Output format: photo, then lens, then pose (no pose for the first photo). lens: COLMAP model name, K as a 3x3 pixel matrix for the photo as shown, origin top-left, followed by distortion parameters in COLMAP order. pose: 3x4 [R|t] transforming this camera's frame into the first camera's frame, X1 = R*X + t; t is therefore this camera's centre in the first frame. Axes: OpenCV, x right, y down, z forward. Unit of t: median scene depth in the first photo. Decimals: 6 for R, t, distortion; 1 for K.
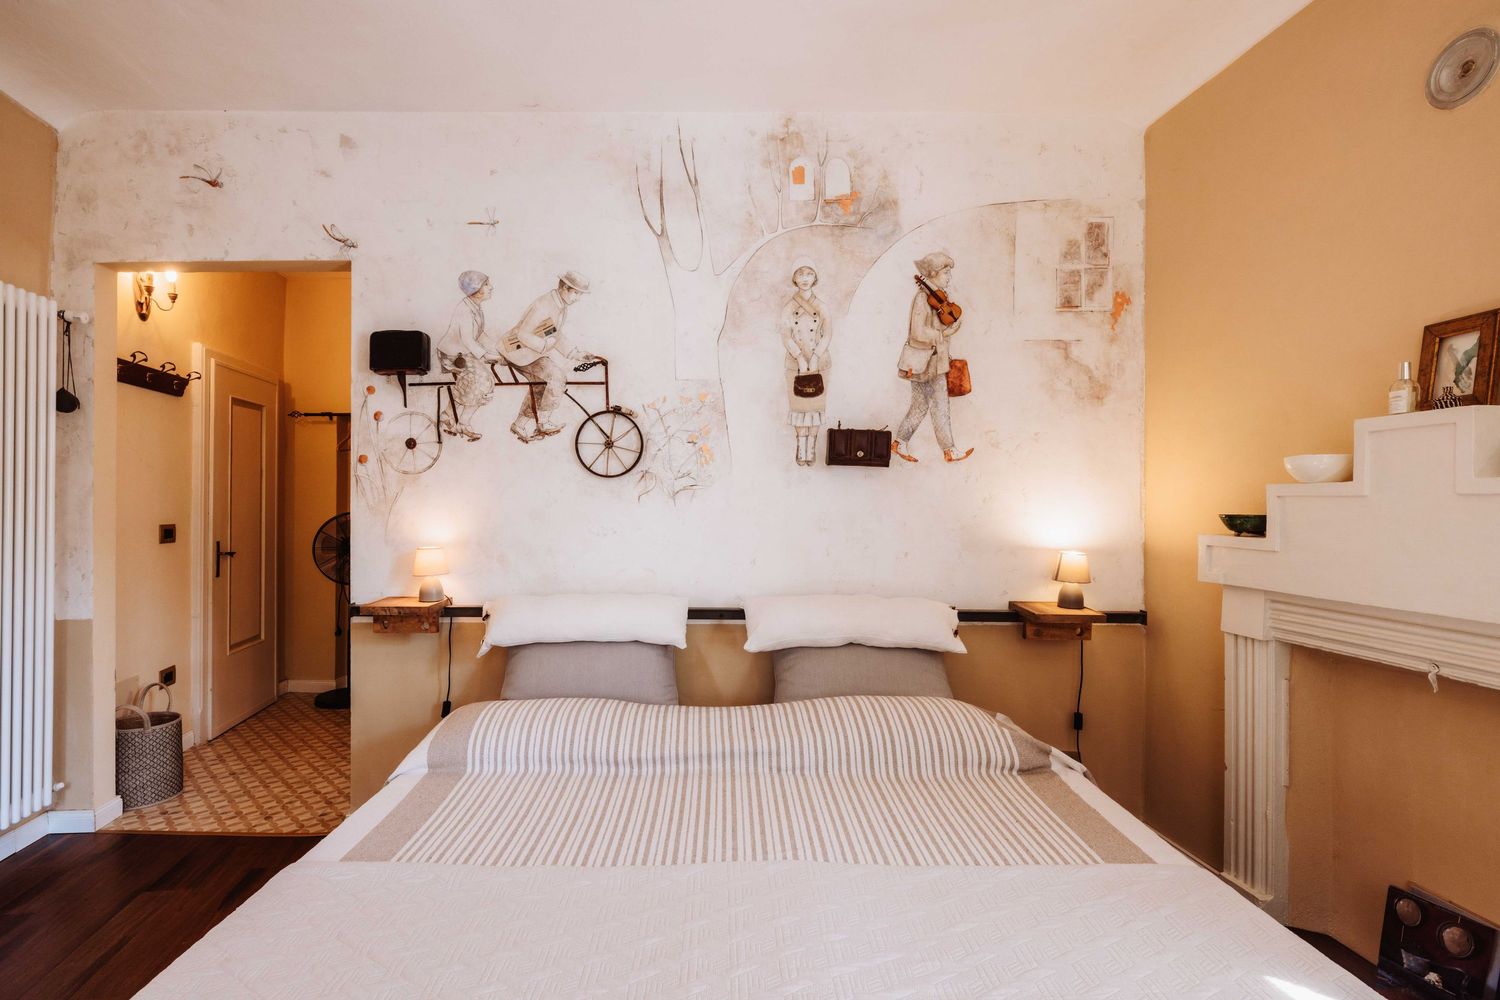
lens RADIAL K [[723.4, 0, 682.3], [0, 723.4, 522.6], [0, 0, 1]] dist [-0.001627, 0.002242]
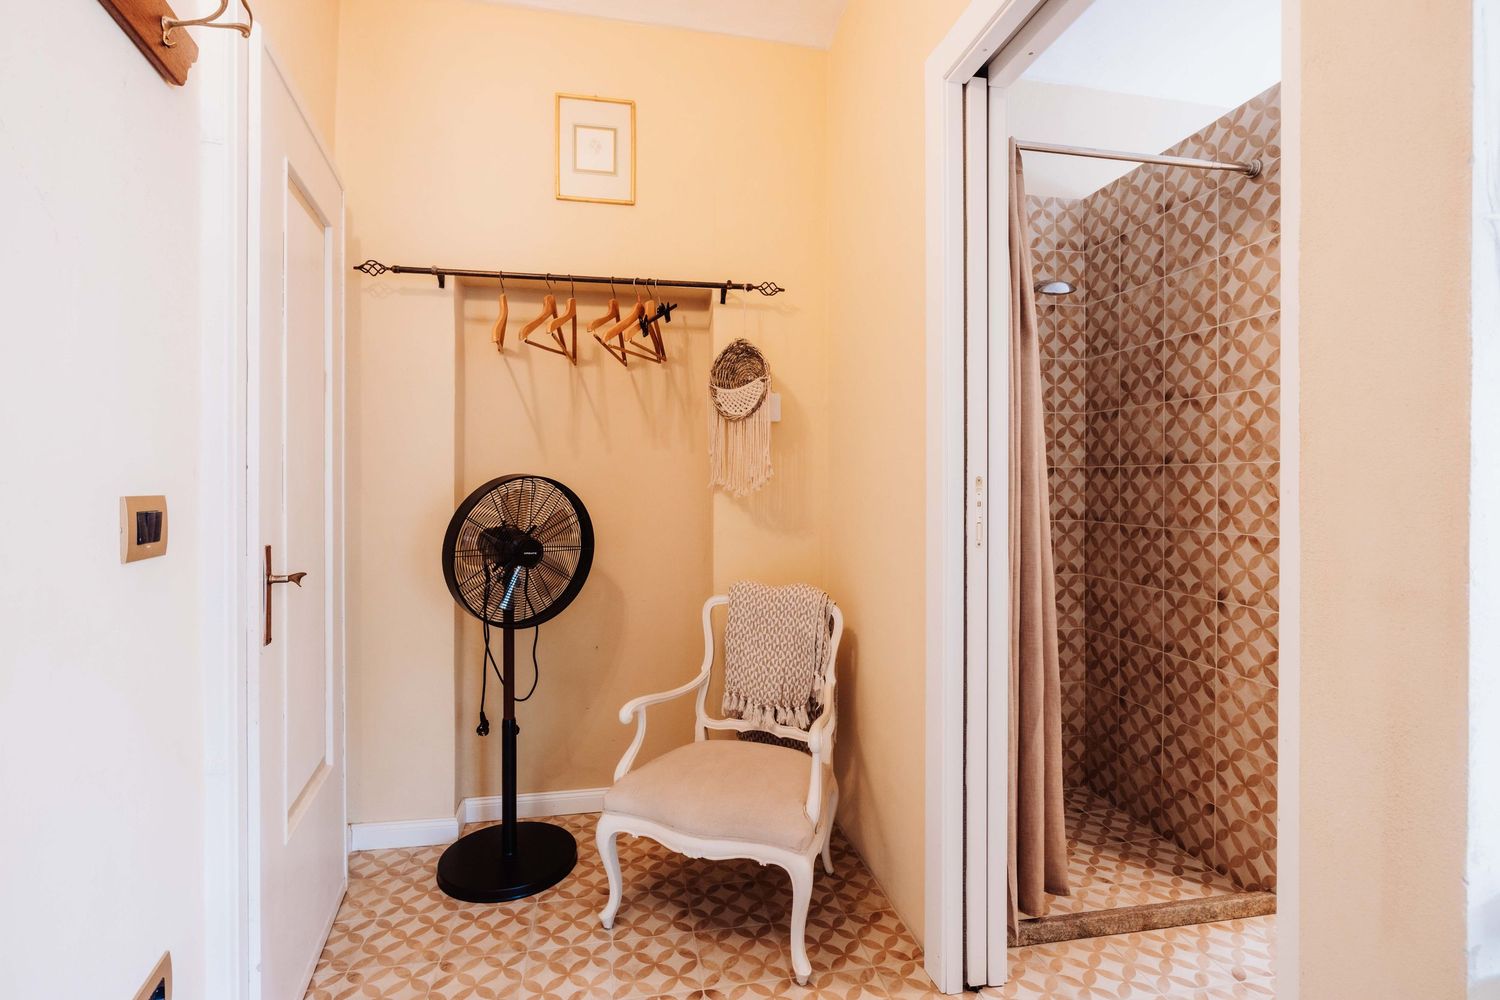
lens RADIAL K [[723.4, 0, 745.2], [0, 723.4, 515.1], [0, 0, 1]] dist [-0.001627, 0.002242]
pose [[0.977832, -0.006290, 0.209296, -0.699704], [0.002821, 0.999854, 0.016869, 0.008315], [-0.209372, -0.015905, 0.977707, 0.865305]]
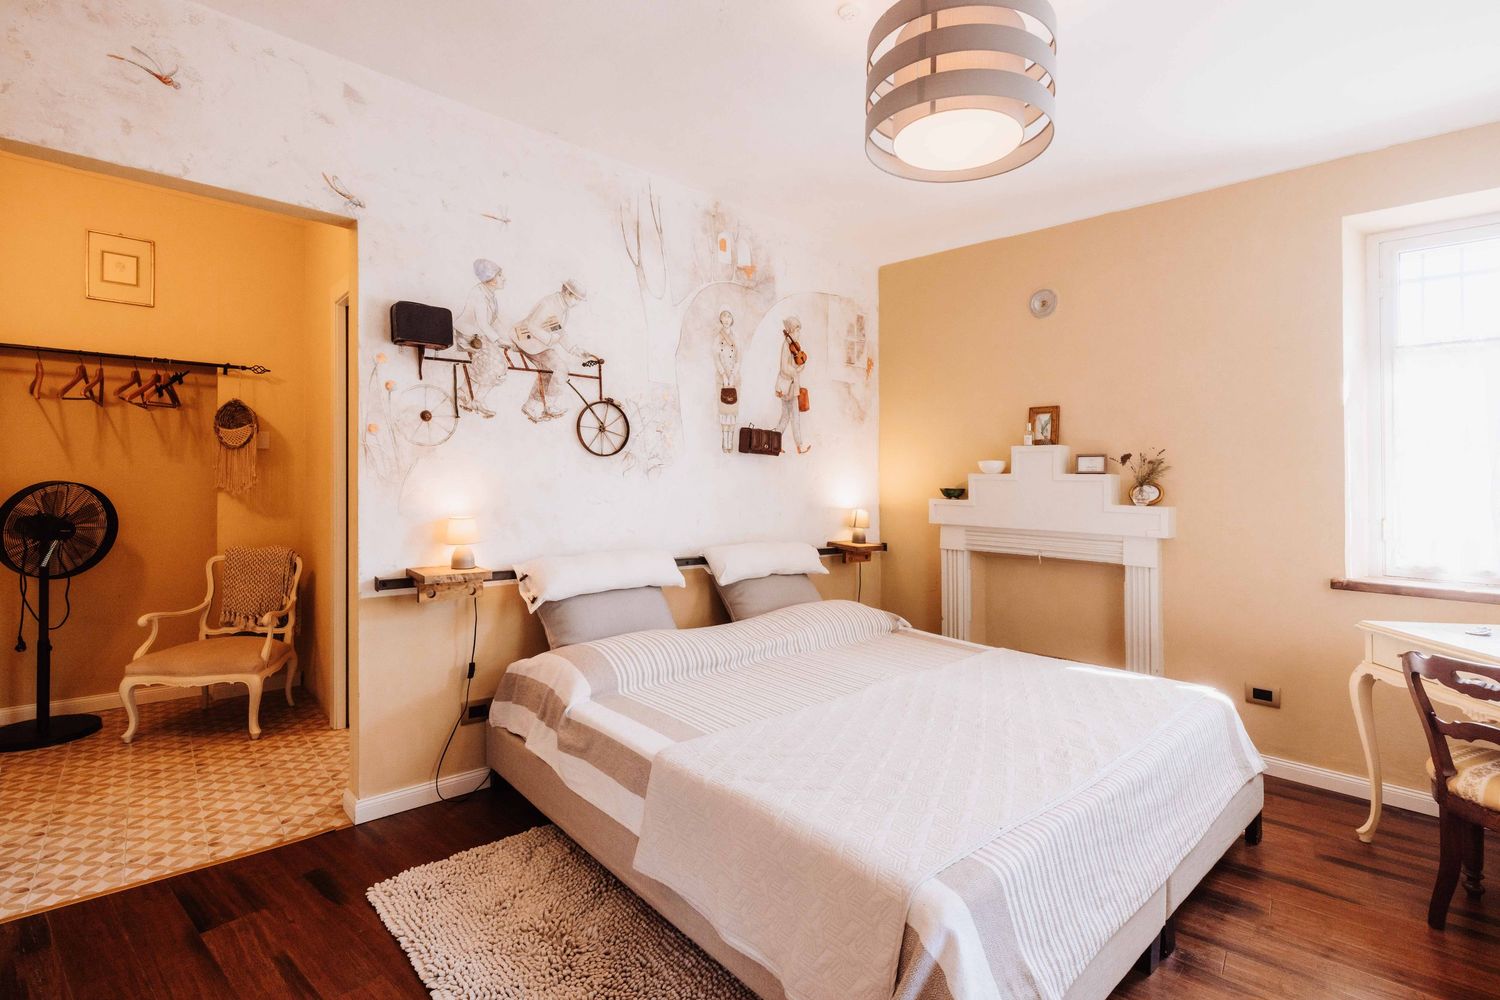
lens RADIAL K [[705.1, 0, 745.9], [0, 705.1, 490.4], [0, 0, 1]] dist [0.005973, 0.001918]
pose [[0.738237, 0.000589, 0.674542, -0.724033], [0.003419, 0.999984, -0.004614, 0.001351], [-0.674533, 0.005713, 0.738222, -0.034891]]
